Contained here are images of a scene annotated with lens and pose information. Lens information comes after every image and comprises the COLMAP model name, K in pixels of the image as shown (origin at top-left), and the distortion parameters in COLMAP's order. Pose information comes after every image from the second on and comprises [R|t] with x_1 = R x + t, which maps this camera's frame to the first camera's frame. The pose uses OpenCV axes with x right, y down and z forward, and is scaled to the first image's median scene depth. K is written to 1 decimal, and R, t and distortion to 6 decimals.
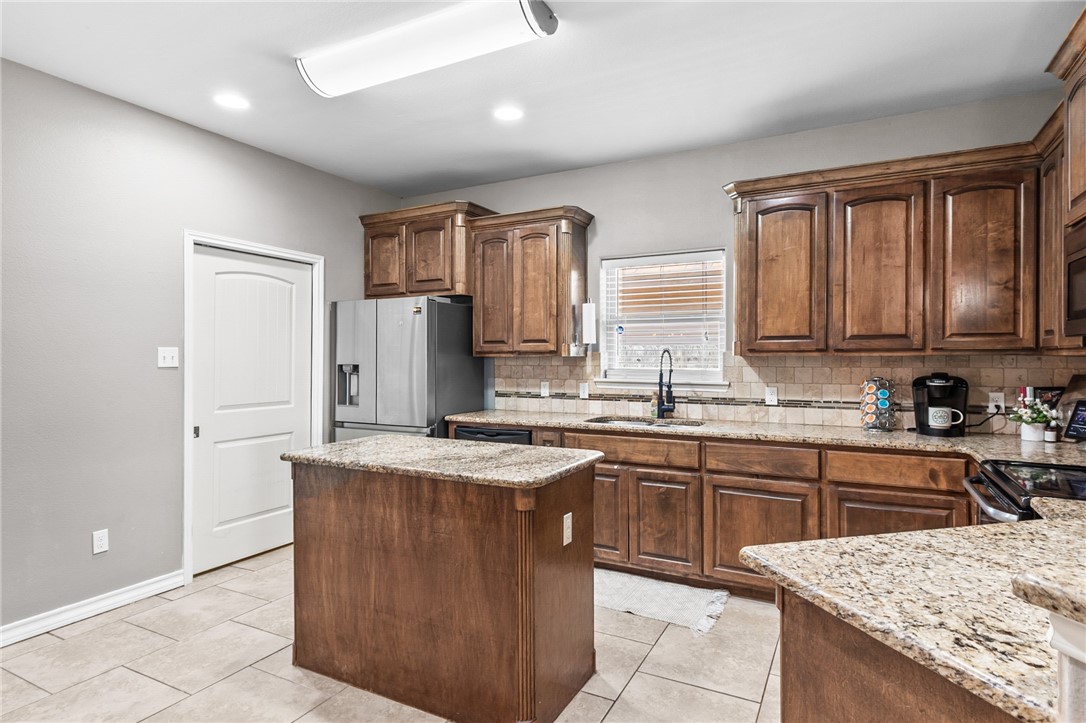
lens RADIAL K [[593.3, 0, 535.1], [0, 593.3, 359.2], [0, 0, 1]] dist [0.024876, -0.009887]
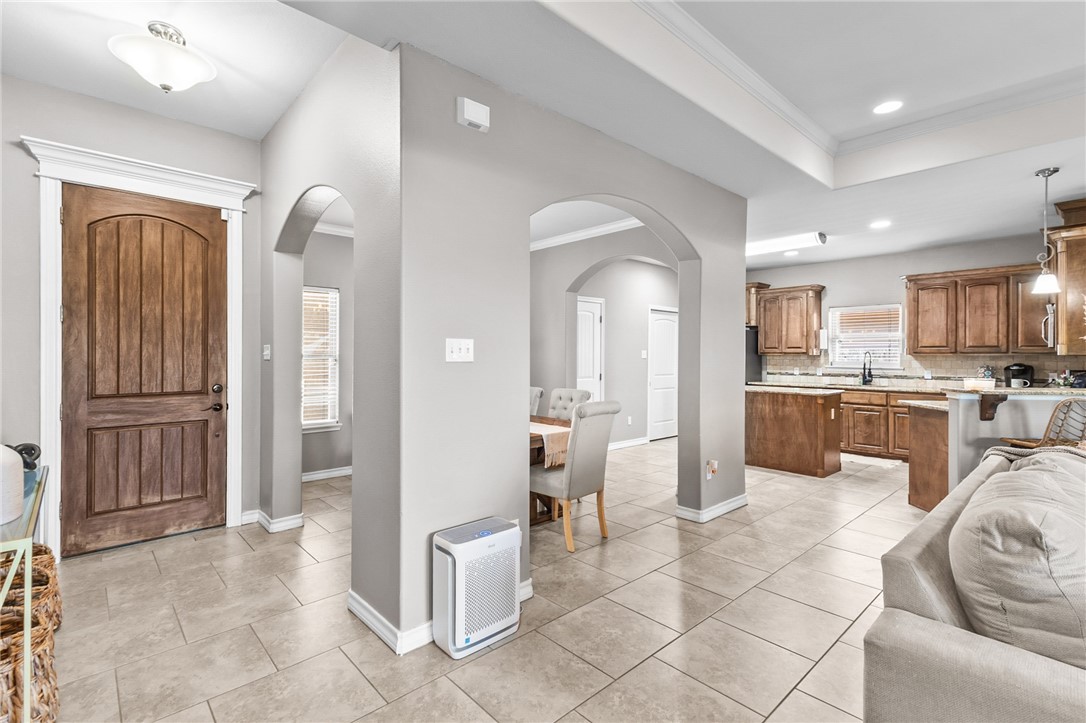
lens RADIAL K [[496.7, 0, 538.7], [0, 496.7, 351.2], [0, 0, 1]] dist [0.019136, -0.003182]
pose [[0.943198, 0.002889, -0.332219, -0.330432], [-0.006812, 0.999920, -0.010644, 0.009304], [0.332162, 0.012302, 0.943142, -1.207118]]
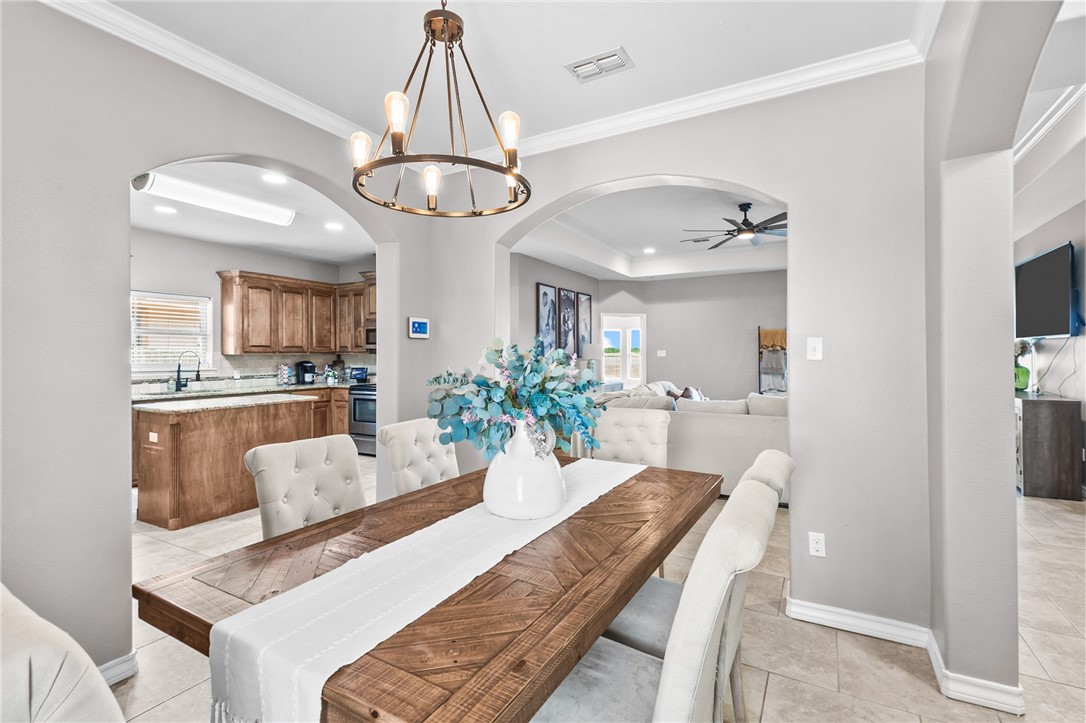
lens RADIAL K [[496.7, 0, 535.4], [0, 496.7, 351.4], [0, 0, 1]] dist [0.019136, -0.003182]
pose [[0.027094, 0.008225, 0.999599, -1.407071], [0.009280, 0.999921, -0.008479, 0.008118], [-0.999590, 0.009506, 0.027015, -0.070031]]
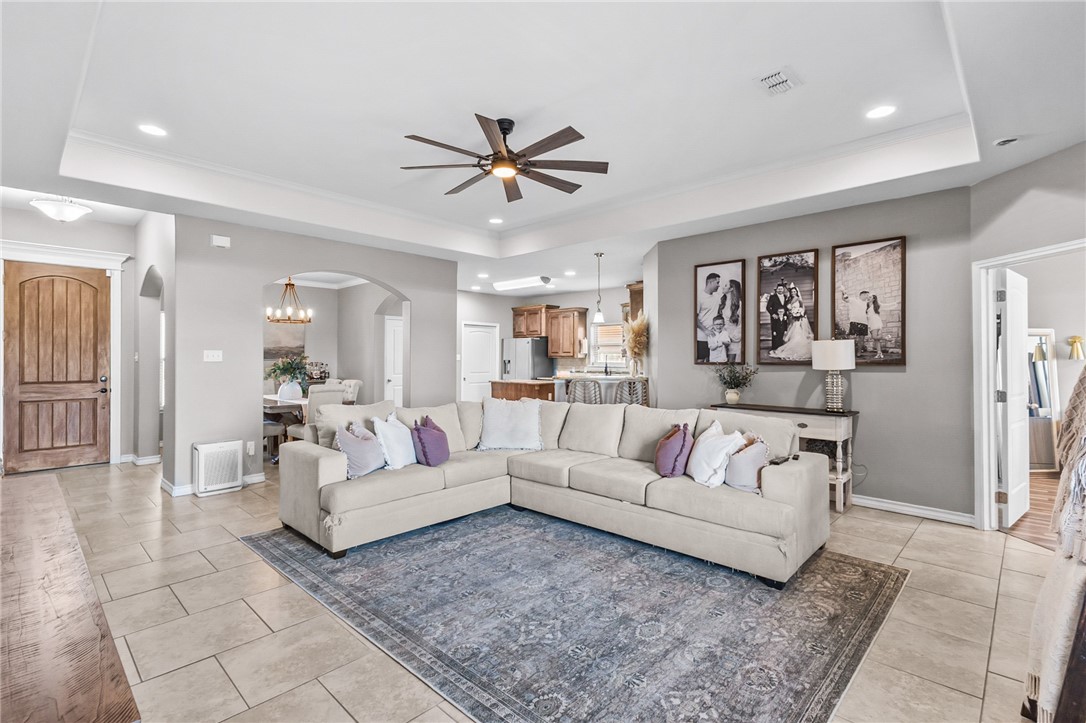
lens RADIAL K [[496.7, 0, 535.1], [0, 496.7, 353.6], [0, 0, 1]] dist [0.019136, -0.003182]
pose [[0.962210, 0.000491, -0.272310, 0.637428], [-0.004108, 0.999911, -0.012714, 0.009080], [0.272279, 0.013352, 0.962126, -1.730788]]
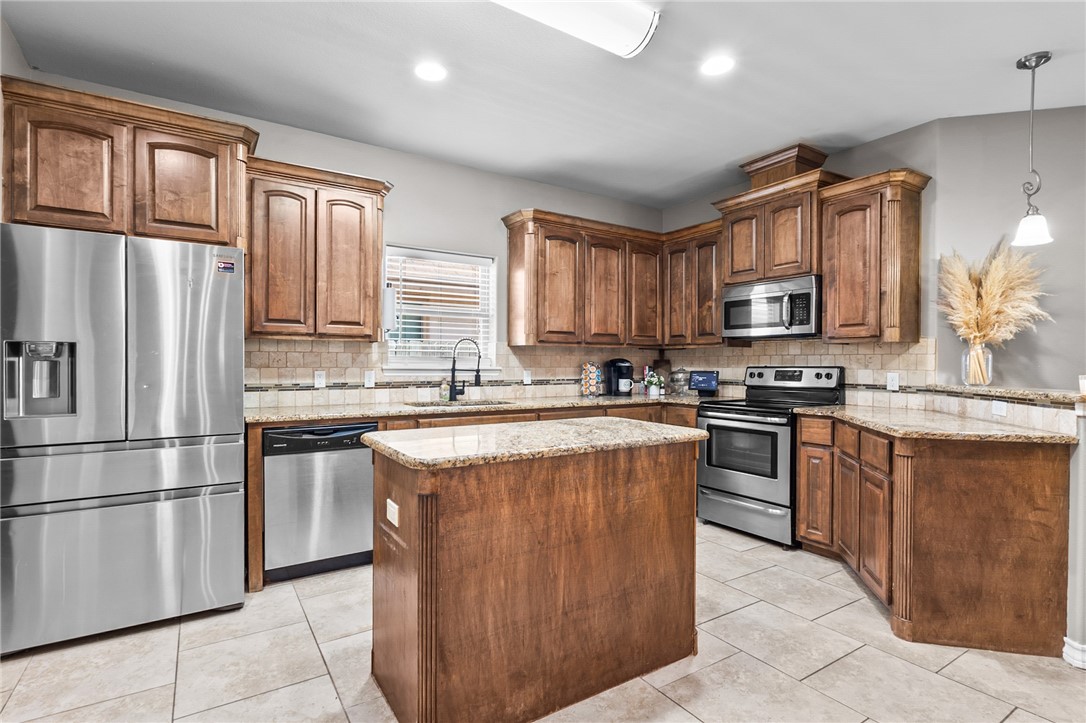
lens RADIAL K [[528.0, 0, 538.4], [0, 528.0, 366.0], [0, 0, 1]] dist [0.001922, 0.000459]
pose [[0.486396, -0.000101, 0.873739, -0.667981], [-0.001434, 0.999999, 0.000914, 0.039400], [-0.873737, -0.001697, 0.486395, 0.454747]]
